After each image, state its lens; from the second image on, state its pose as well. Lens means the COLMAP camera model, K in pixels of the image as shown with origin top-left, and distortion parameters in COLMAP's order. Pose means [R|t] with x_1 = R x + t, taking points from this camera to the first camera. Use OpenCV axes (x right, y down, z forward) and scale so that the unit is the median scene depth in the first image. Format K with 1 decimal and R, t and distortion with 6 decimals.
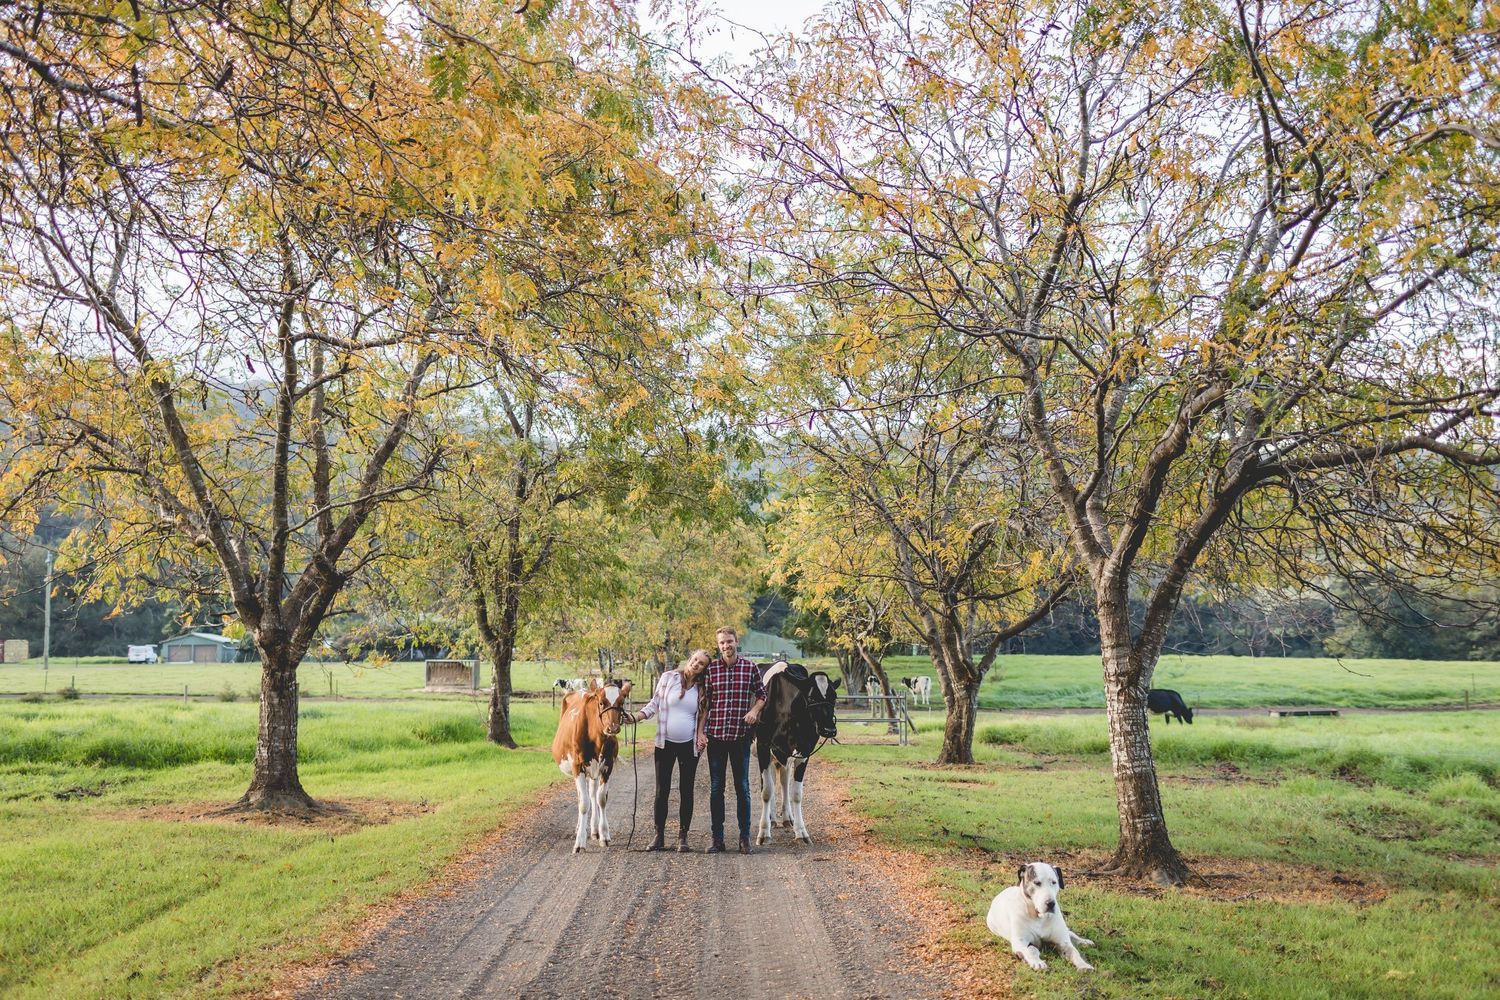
lens RADIAL K [[1418.9, 0, 749.2], [0, 1418.9, 482.4], [0, 0, 1]] dist [-0.002400, 0.002316]
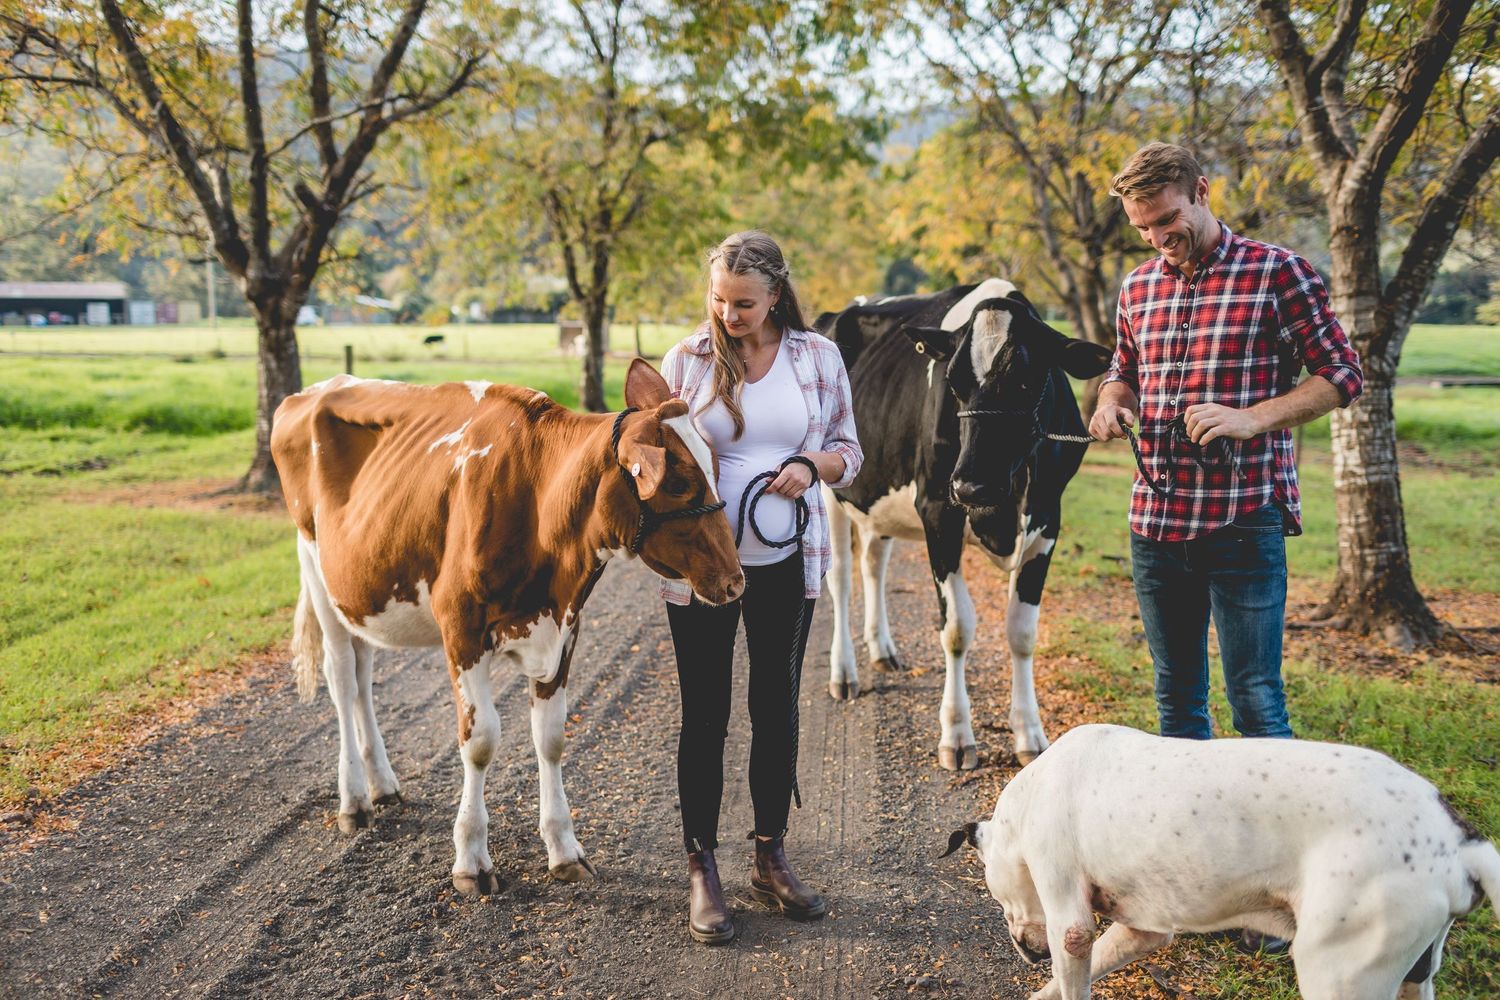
lens RADIAL K [[1418.9, 0, 749.2], [0, 1418.9, 482.4], [0, 0, 1]] dist [-0.002400, 0.002316]
pose [[0.995642, 0.015544, -0.091953, 0.024703], [0.006302, 0.972544, 0.232634, 0.028123], [0.093044, -0.232200, 0.968208, 0.196134]]
